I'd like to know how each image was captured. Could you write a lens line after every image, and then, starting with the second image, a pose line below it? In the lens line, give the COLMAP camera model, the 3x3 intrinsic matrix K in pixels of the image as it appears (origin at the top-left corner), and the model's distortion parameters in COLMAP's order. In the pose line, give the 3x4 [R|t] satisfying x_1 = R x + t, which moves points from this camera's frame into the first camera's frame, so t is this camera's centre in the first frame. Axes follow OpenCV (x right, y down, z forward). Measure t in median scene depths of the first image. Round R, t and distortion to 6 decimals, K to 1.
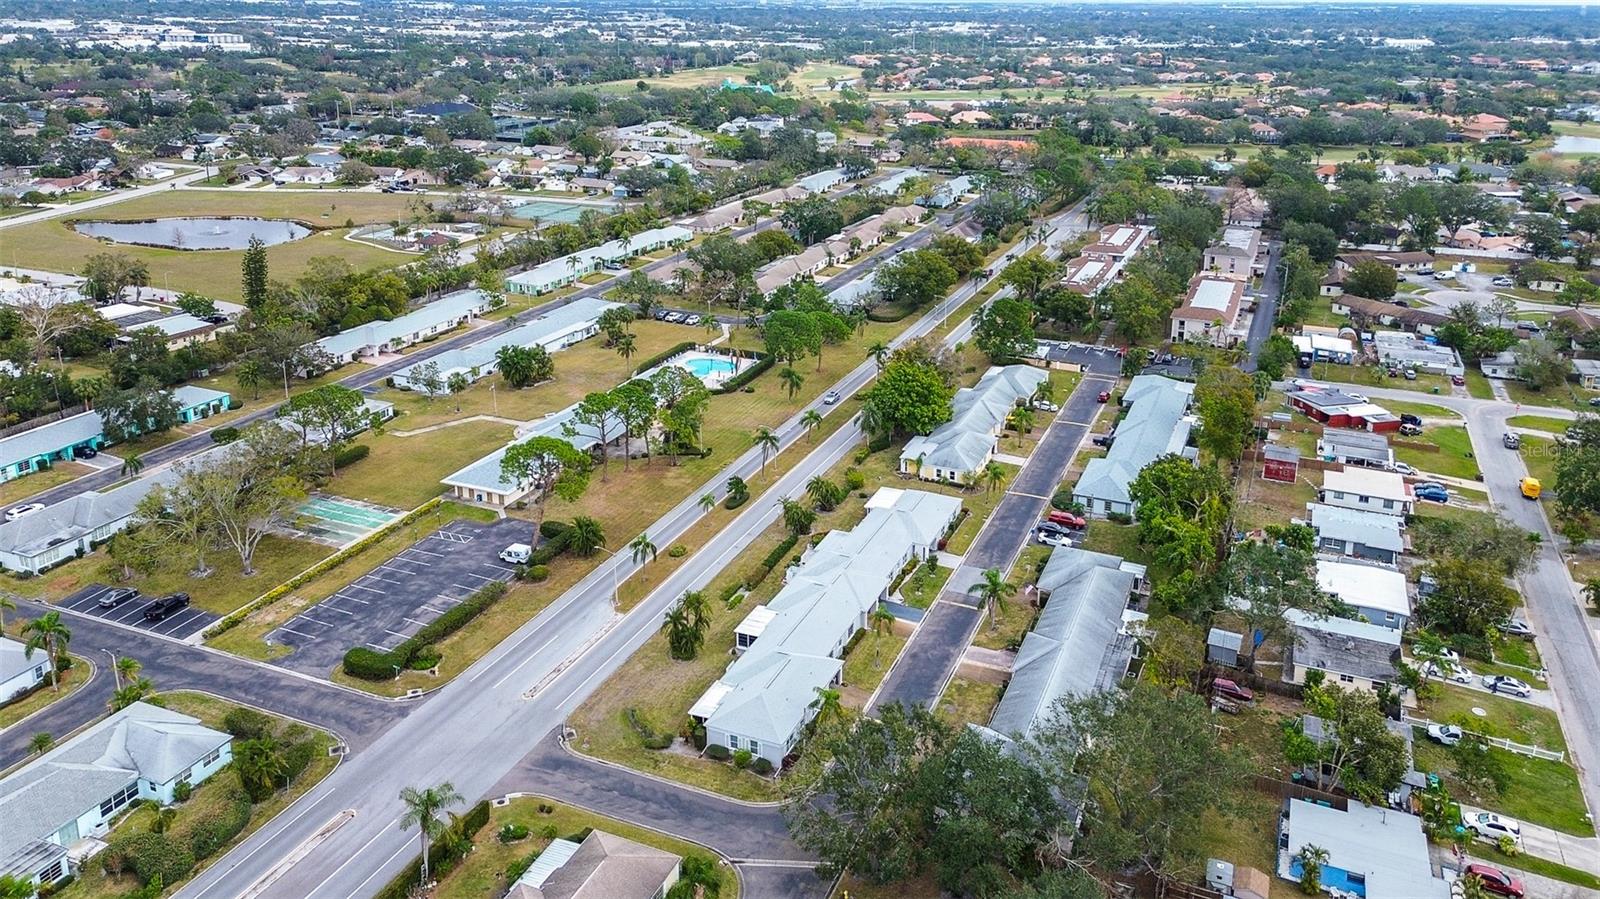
lens RADIAL K [[1163.5, 0, 830.0], [0, 1163.5, 317.4], [0, 0, 1]] dist [0.051566, -0.001450]
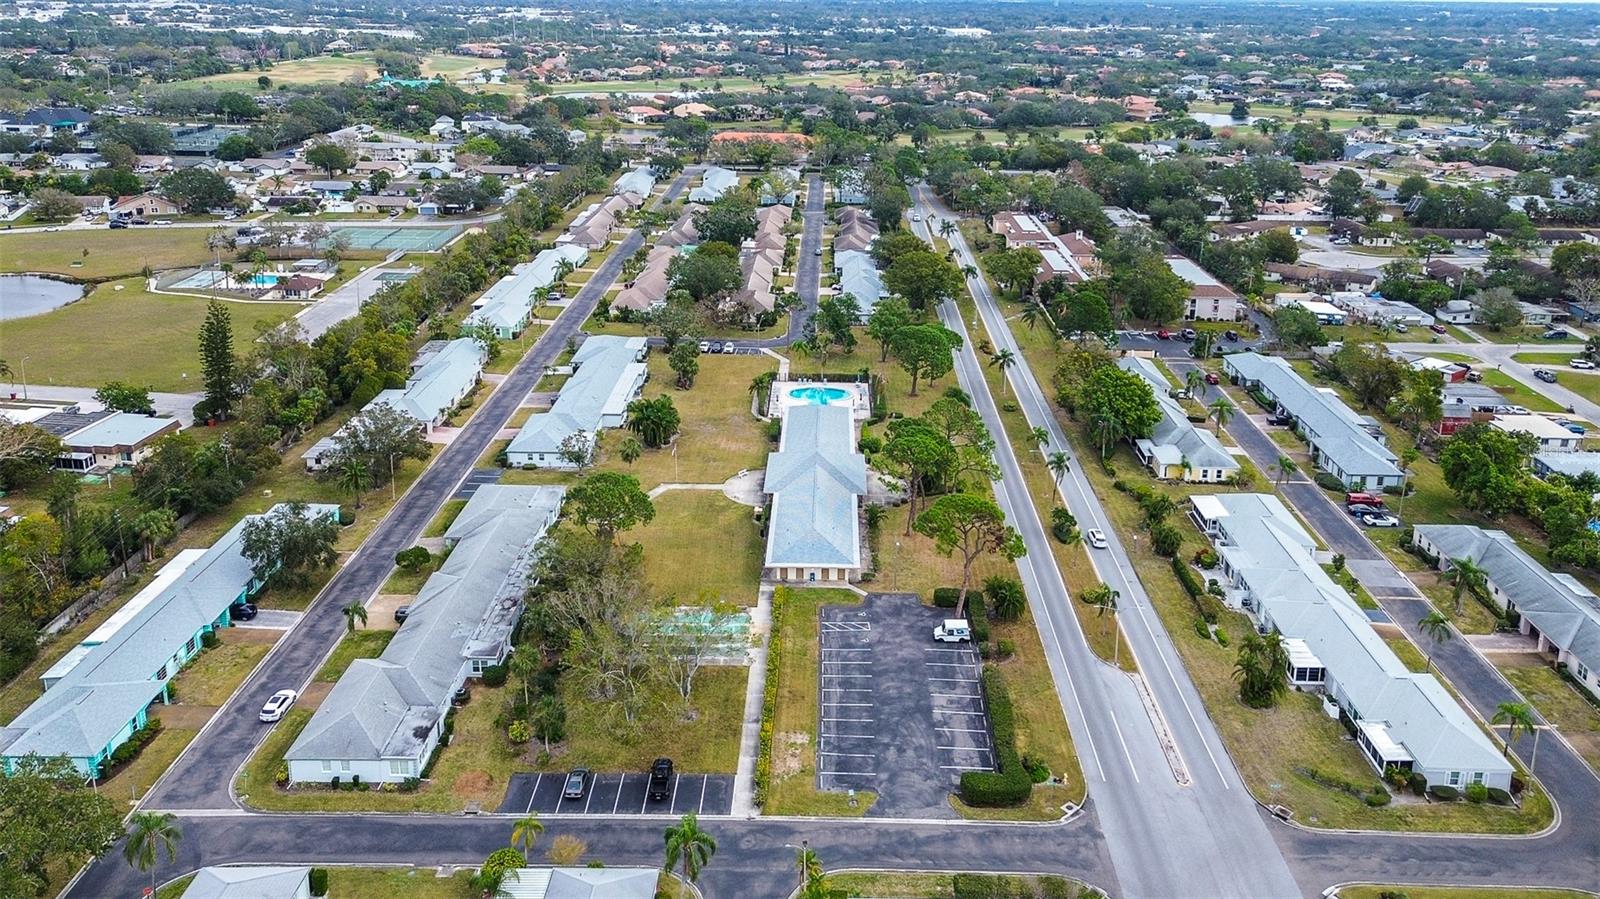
lens RADIAL K [[1178.1, 0, 839.9], [0, 1178.1, 318.7], [0, 0, 1]] dist [0.063265, -0.036275]
pose [[0.923218, -0.096784, 0.371889, -0.429544], [0.093244, 0.995262, 0.027537, -0.042366], [-0.372793, 0.009254, 0.927869, 0.132904]]
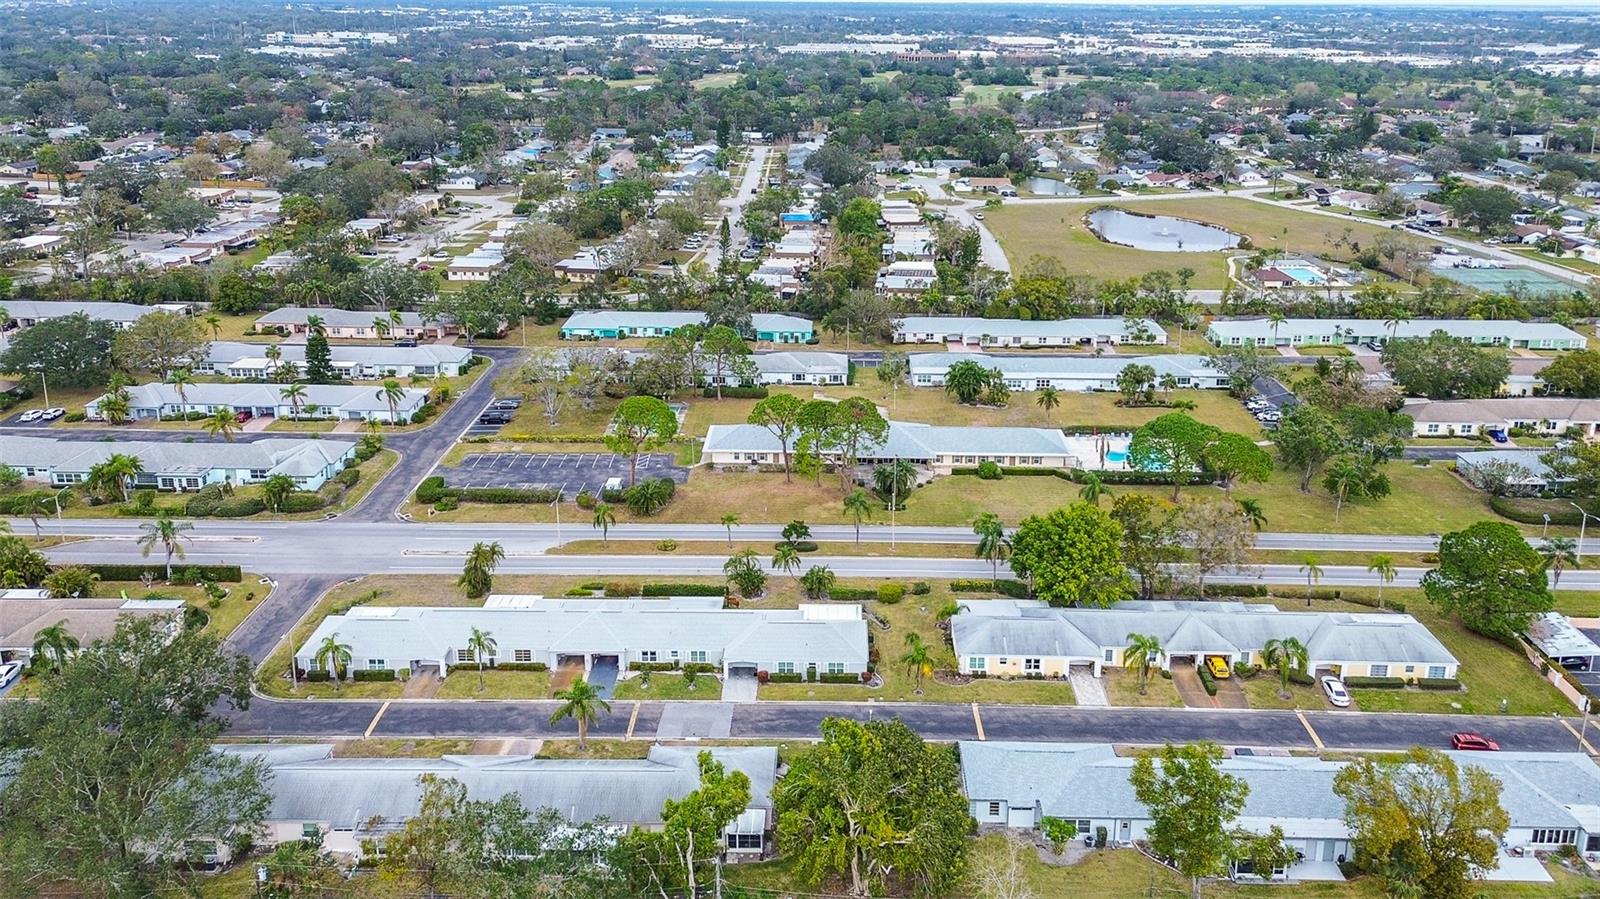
lens RADIAL K [[1130.9, 0, 831.7], [0, 1130.9, 388.3], [0, 0, 1]] dist [0.075521, -0.062291]
pose [[0.374416, 0.286522, -0.881883, 0.504471], [-0.249523, 0.947114, 0.201777, -0.110357], [0.893057, 0.144501, 0.426108, 0.459614]]
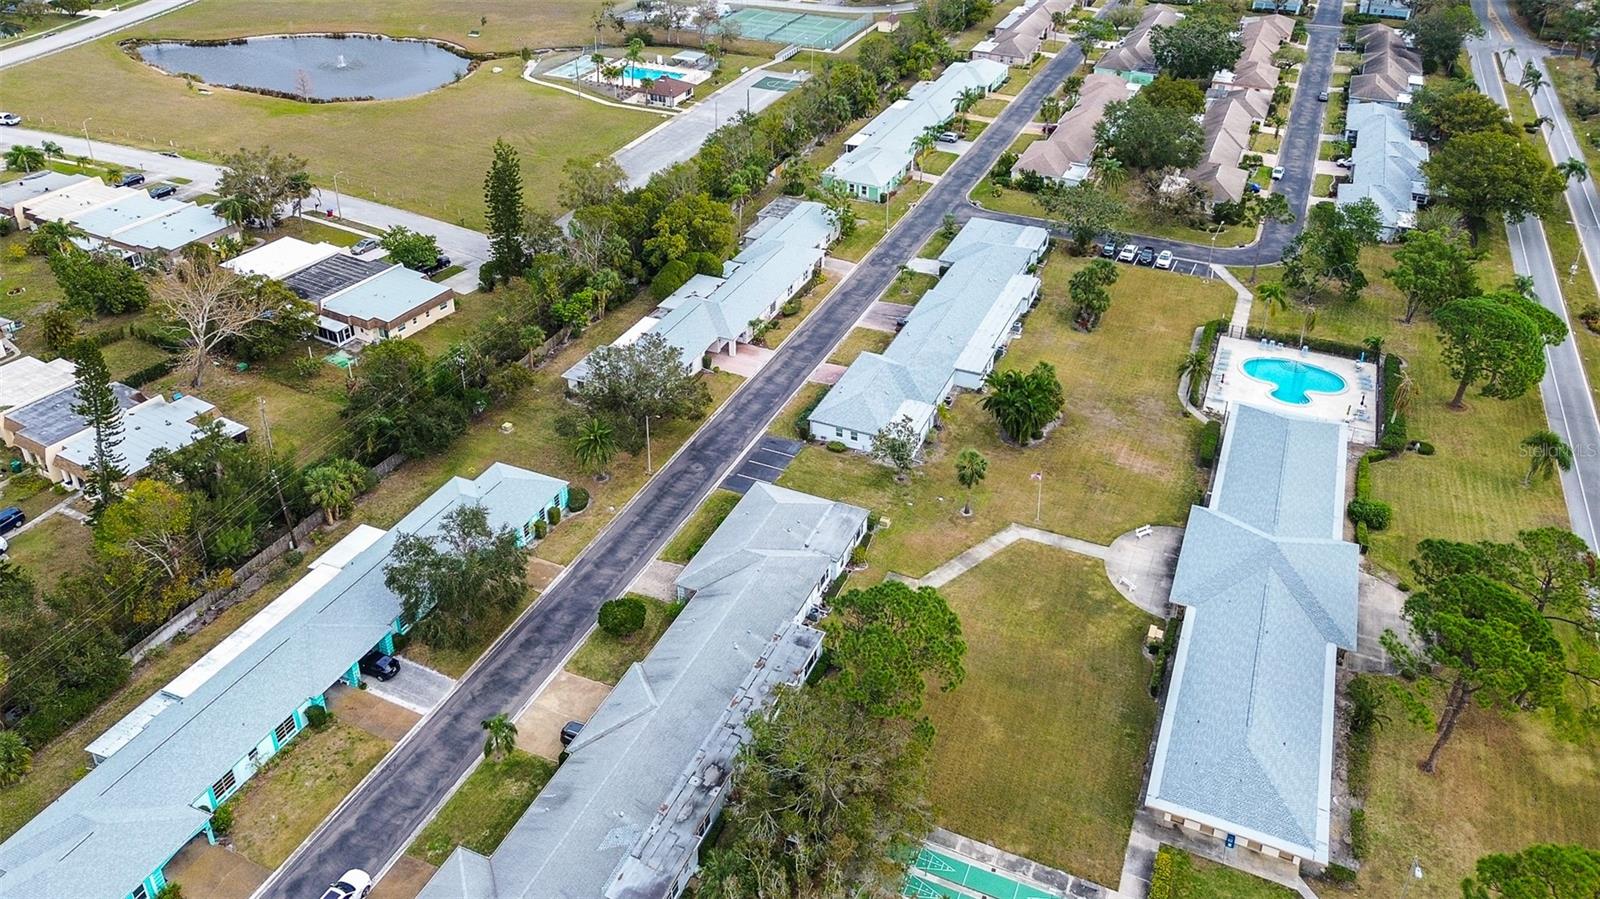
lens RADIAL K [[1130.9, 0, 831.7], [0, 1130.9, 388.3], [0, 0, 1]] dist [0.075521, -0.062291]
pose [[0.999986, 0.004807, -0.002397, -0.338770], [-0.003977, 0.962523, 0.271172, -0.111201], [0.003611, -0.271159, 0.962528, 0.436223]]
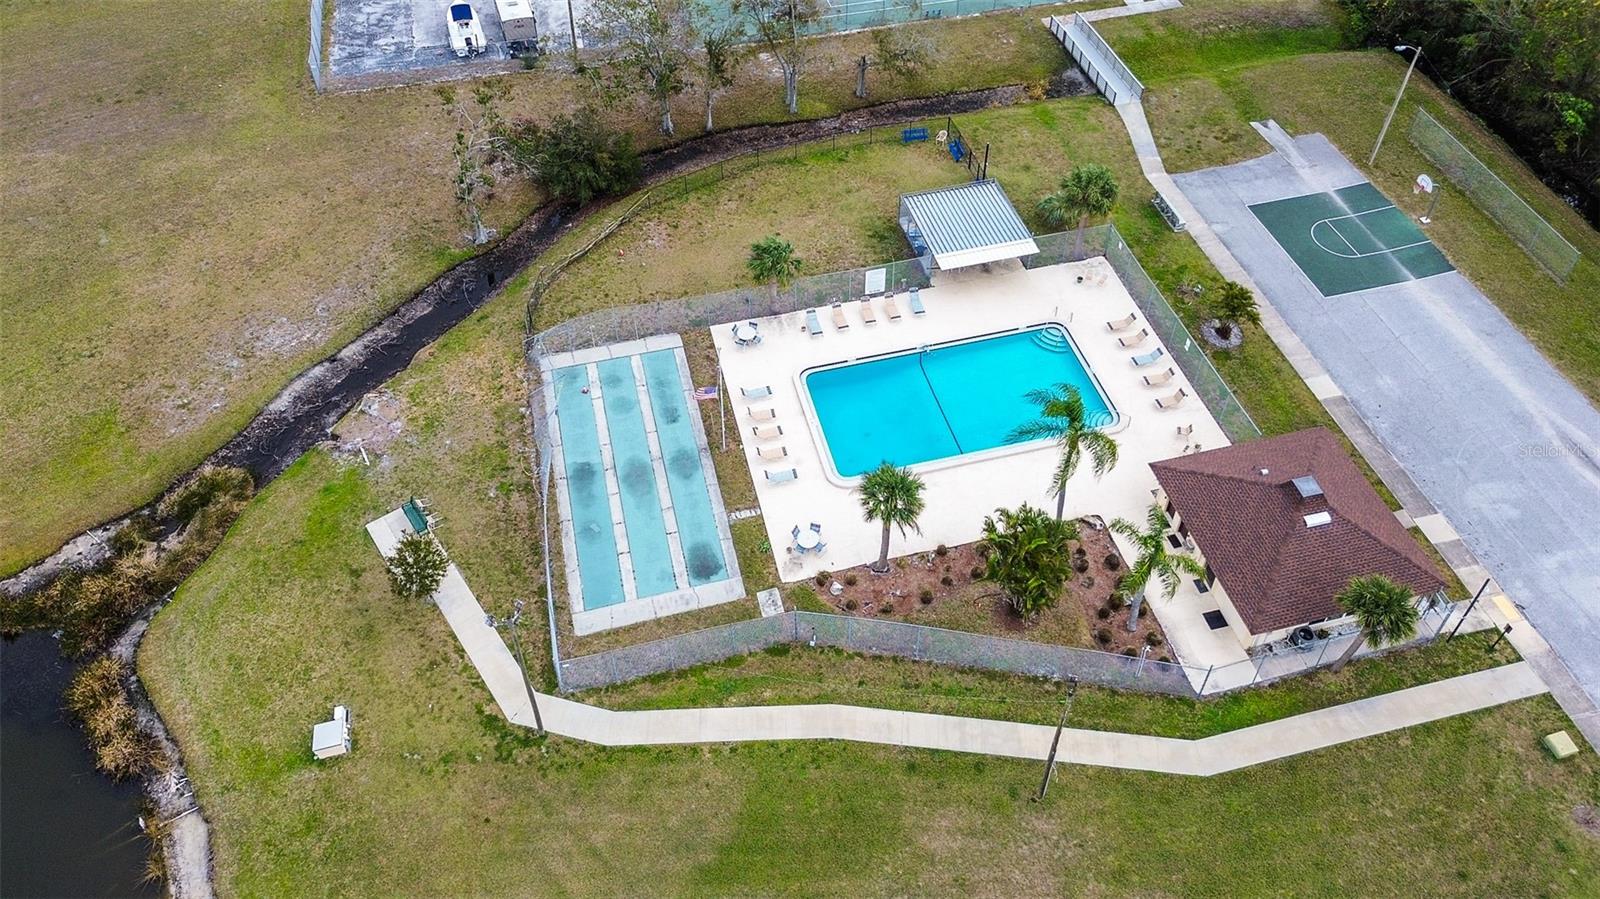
lens RADIAL K [[1130.9, 0, 831.7], [0, 1130.9, 388.3], [0, 0, 1]] dist [0.075521, -0.062291]
pose [[0.803017, -0.434788, 0.407581, -0.627575], [0.158236, 0.814917, 0.557558, -0.246081], [-0.574565, -0.383235, 0.723192, 1.342215]]
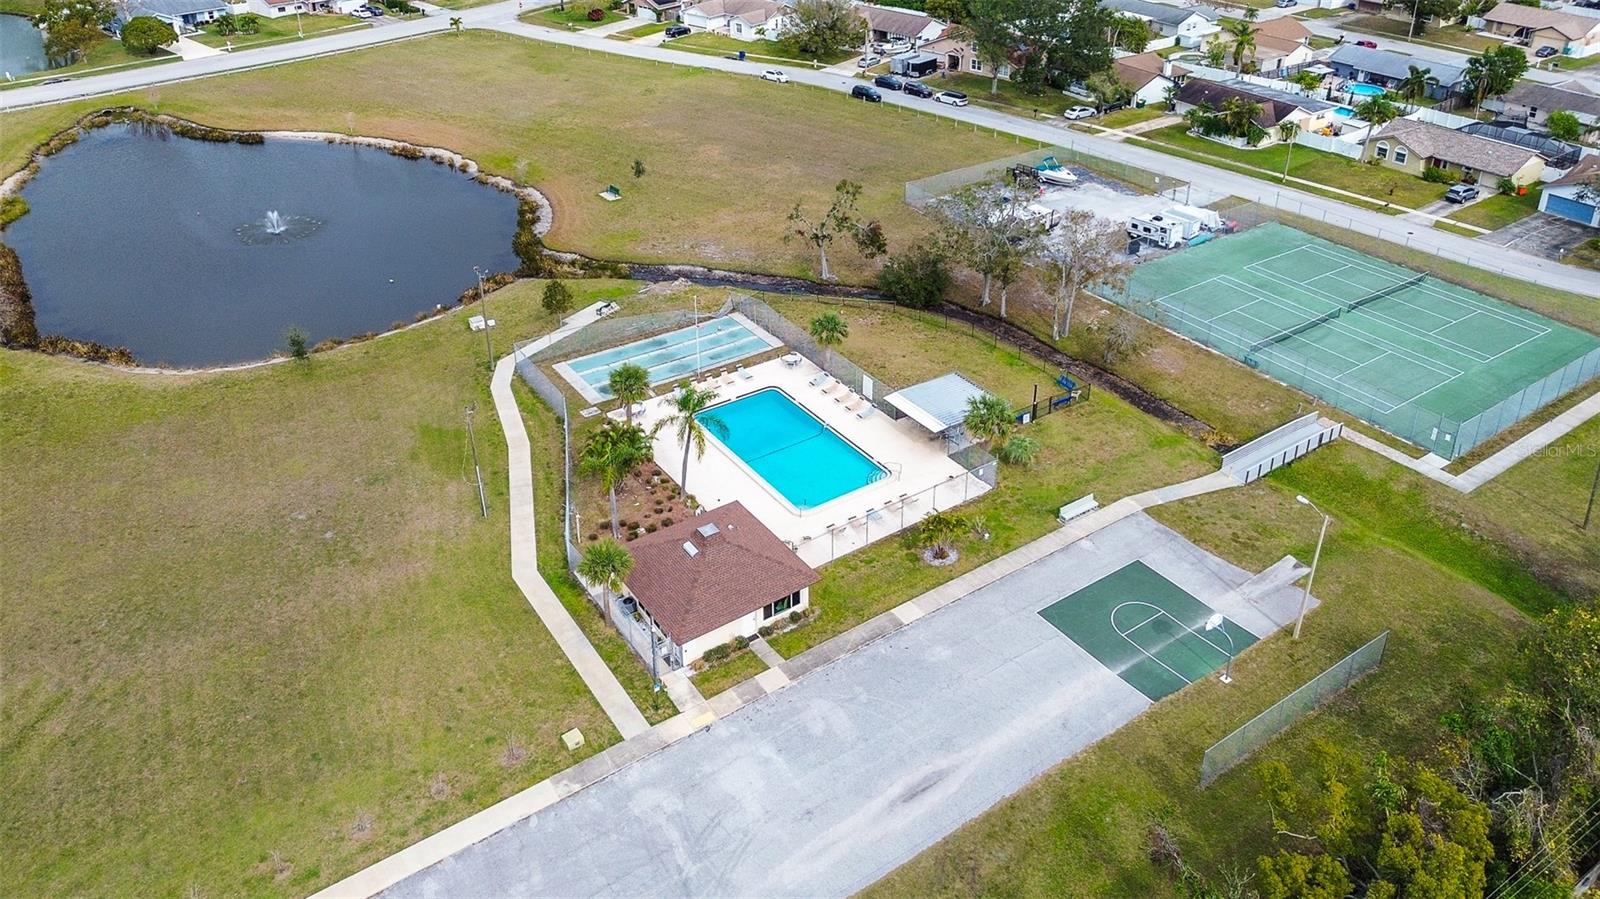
lens RADIAL K [[1130.9, 0, 831.7], [0, 1130.9, 388.3], [0, 0, 1]] dist [0.075521, -0.062291]
pose [[0.836224, 0.269097, -0.477824, -0.339357], [-0.144977, 0.948806, 0.280622, -0.217321], [0.528877, -0.165390, 0.832428, 1.230519]]
